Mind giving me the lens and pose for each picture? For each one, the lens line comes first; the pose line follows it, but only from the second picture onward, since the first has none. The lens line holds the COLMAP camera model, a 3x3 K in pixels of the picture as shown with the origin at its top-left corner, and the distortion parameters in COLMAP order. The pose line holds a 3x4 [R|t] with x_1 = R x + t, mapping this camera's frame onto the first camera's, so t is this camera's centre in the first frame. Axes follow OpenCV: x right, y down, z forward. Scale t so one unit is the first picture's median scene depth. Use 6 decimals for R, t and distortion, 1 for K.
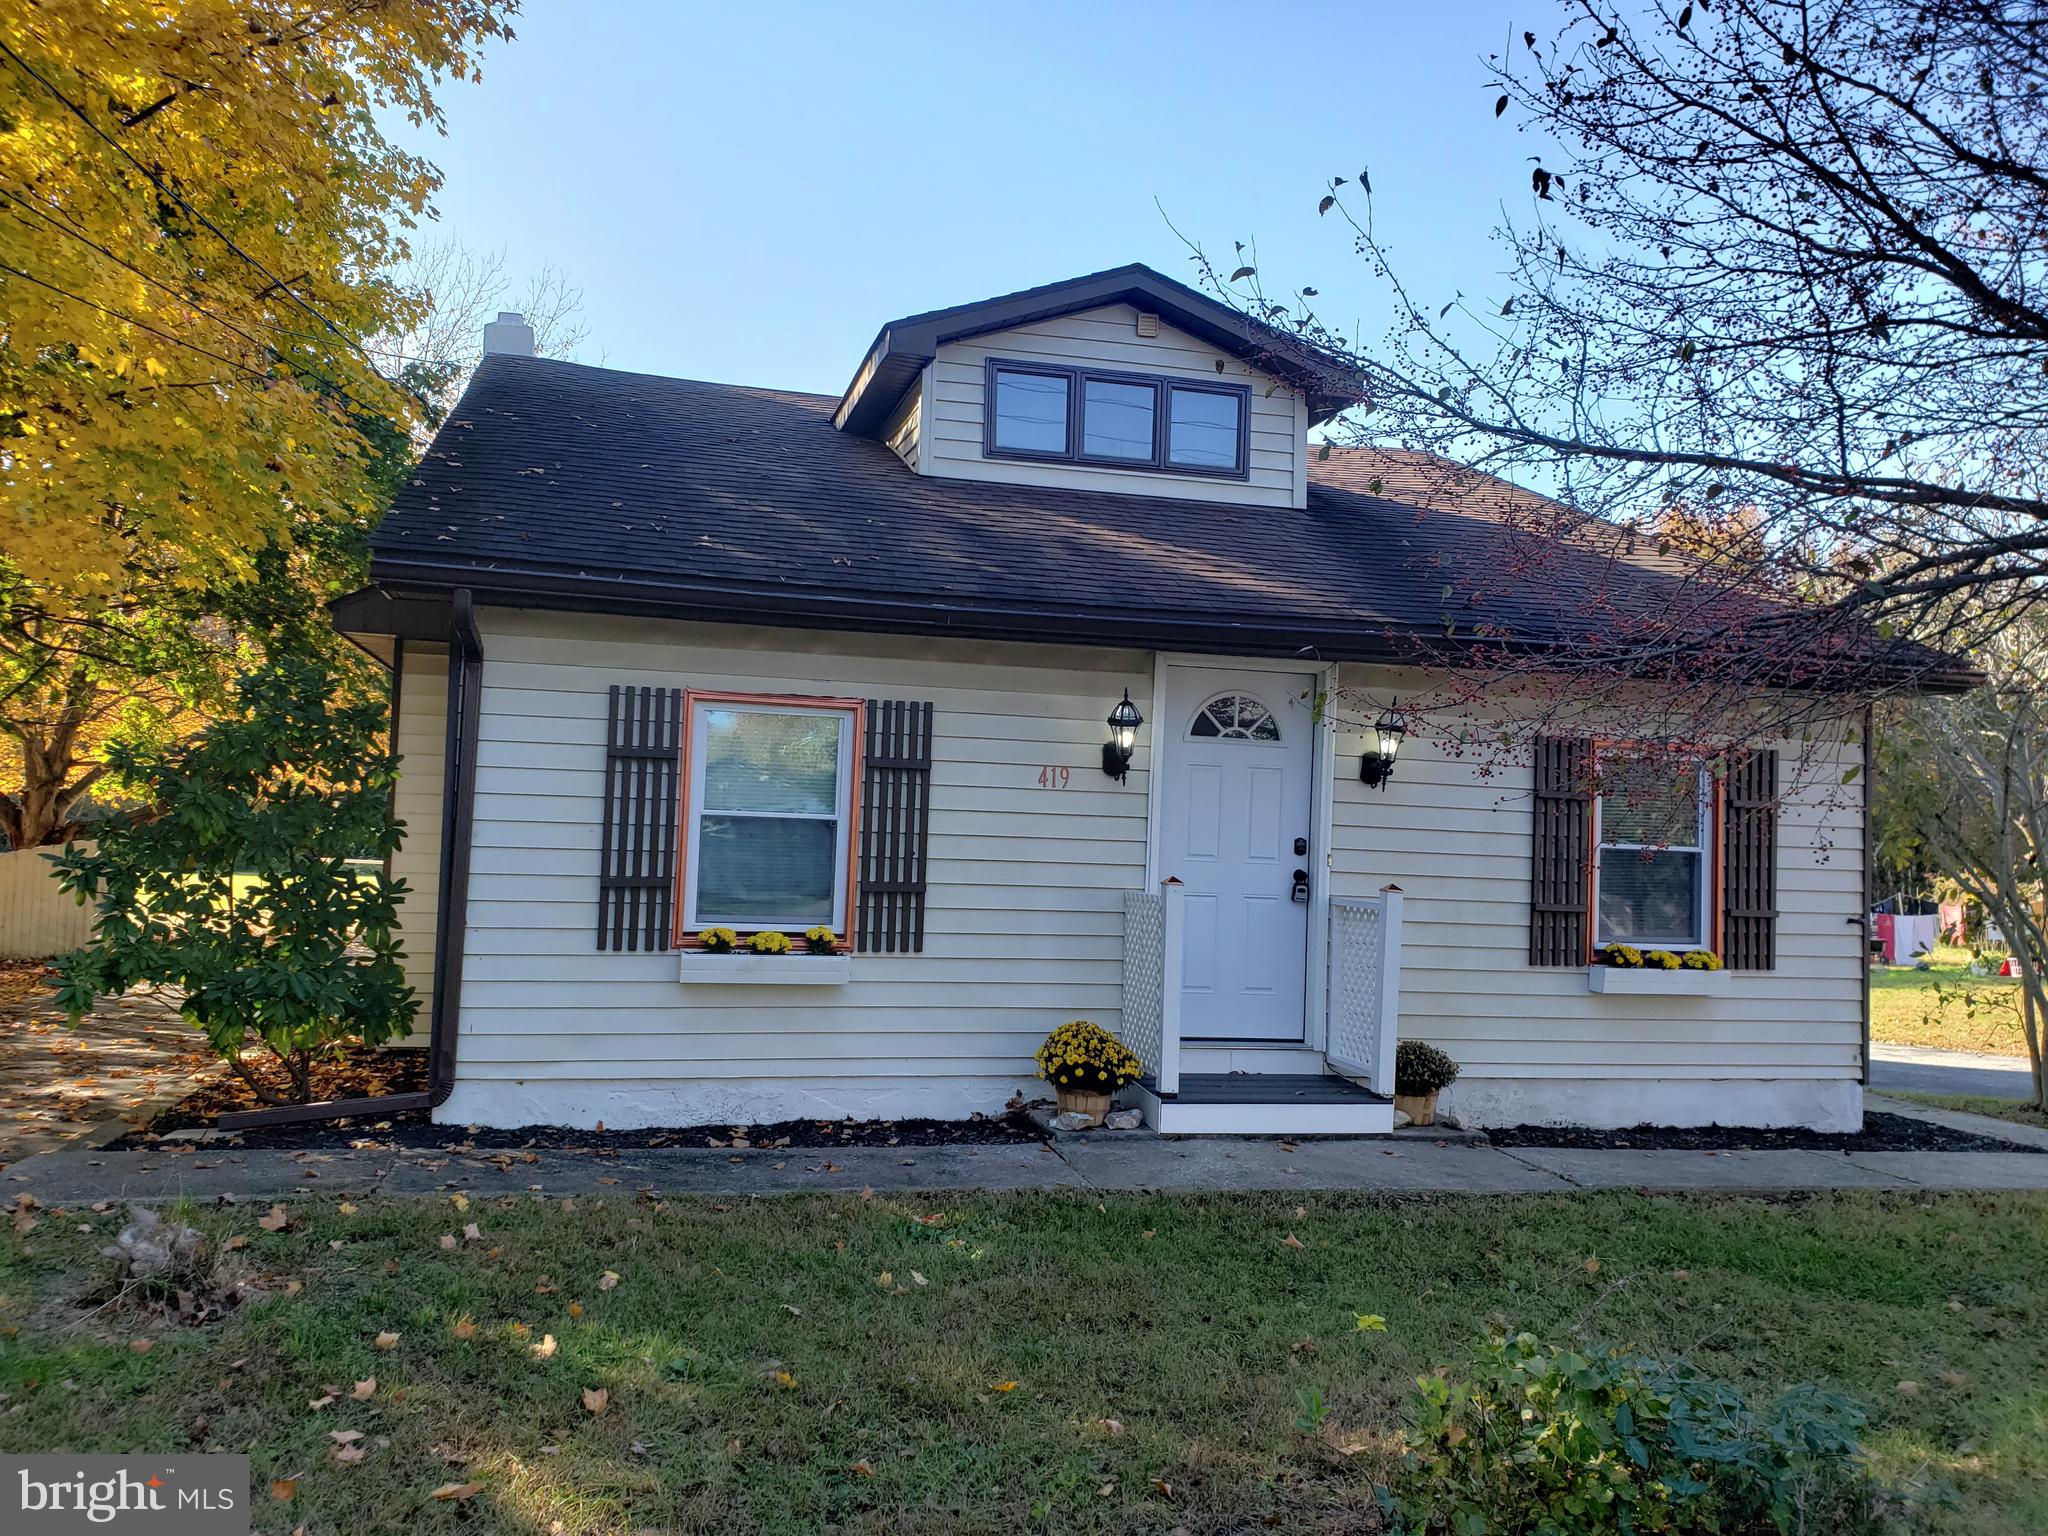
lens RADIAL K [[1624.4, 0, 1024.0], [0, 1624.4, 768.0], [0, 0, 1]] dist [0.048413, -0.019907]
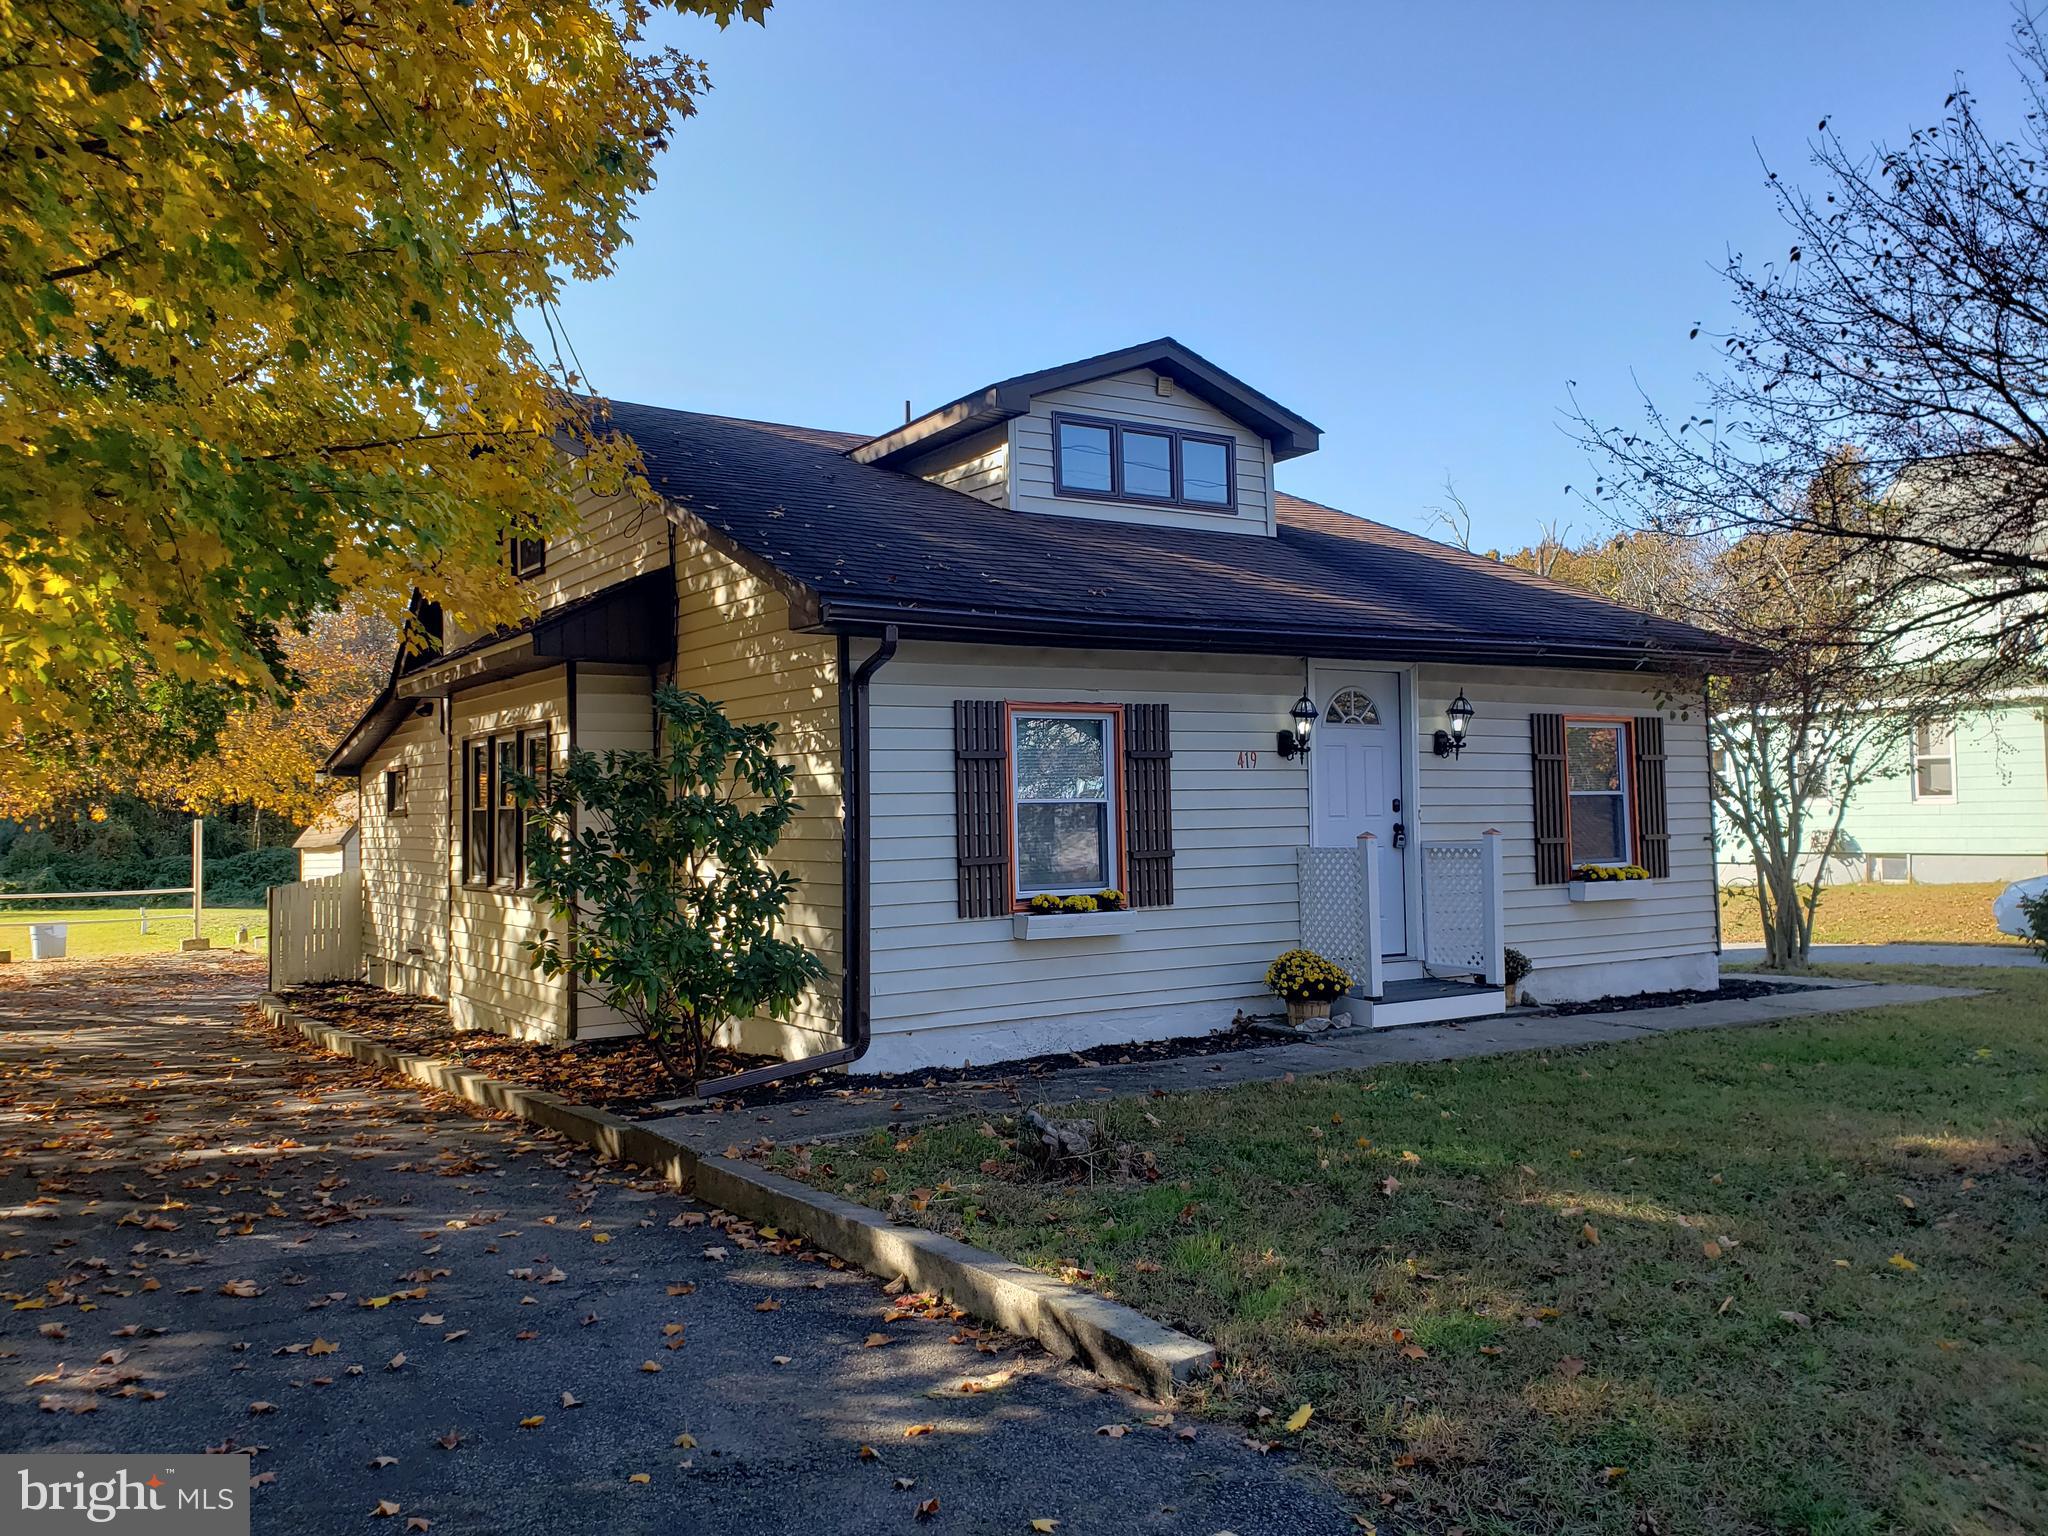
lens RADIAL K [[1558.1, 0, 1024.0], [0, 1558.1, 768.0], [0, 0, 1]] dist [0.001811, -0.005040]
pose [[0.952657, -0.045110, 0.300682, -0.488041], [0.041469, 0.998969, 0.018482, -0.016949], [-0.301206, -0.005138, 0.953545, -0.097246]]
